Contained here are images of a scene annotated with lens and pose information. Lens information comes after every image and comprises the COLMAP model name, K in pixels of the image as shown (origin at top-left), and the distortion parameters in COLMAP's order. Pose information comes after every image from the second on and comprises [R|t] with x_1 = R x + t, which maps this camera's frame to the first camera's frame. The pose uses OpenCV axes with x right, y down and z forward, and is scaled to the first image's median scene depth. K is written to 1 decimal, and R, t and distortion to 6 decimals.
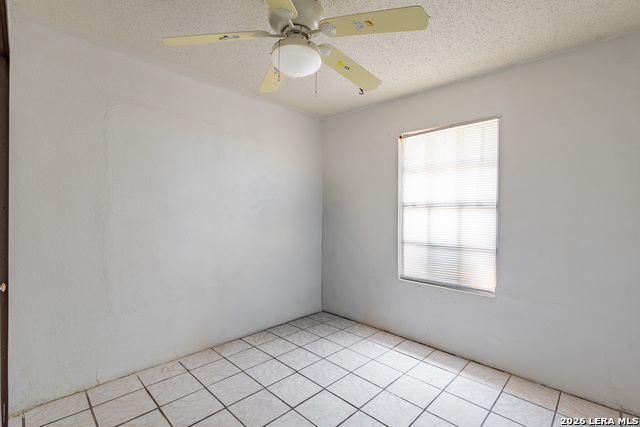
lens RADIAL K [[292.4, 0, 322.2], [0, 292.4, 213.2], [0, 0, 1]] dist [0.002939, 0.000361]
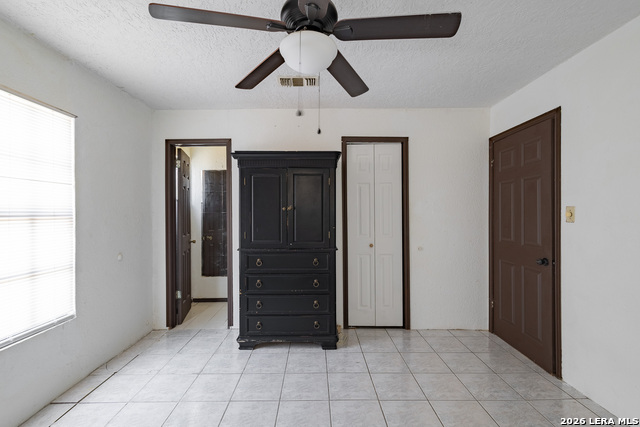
lens RADIAL K [[292.4, 0, 322.2], [0, 292.4, 213.2], [0, 0, 1]] dist [0.002939, 0.000361]
pose [[-0.711388, -0.005064, 0.702782, -0.517436], [0.000469, 0.999970, 0.007680, -0.037864], [-0.702800, 0.005793, -0.711364, 1.019790]]
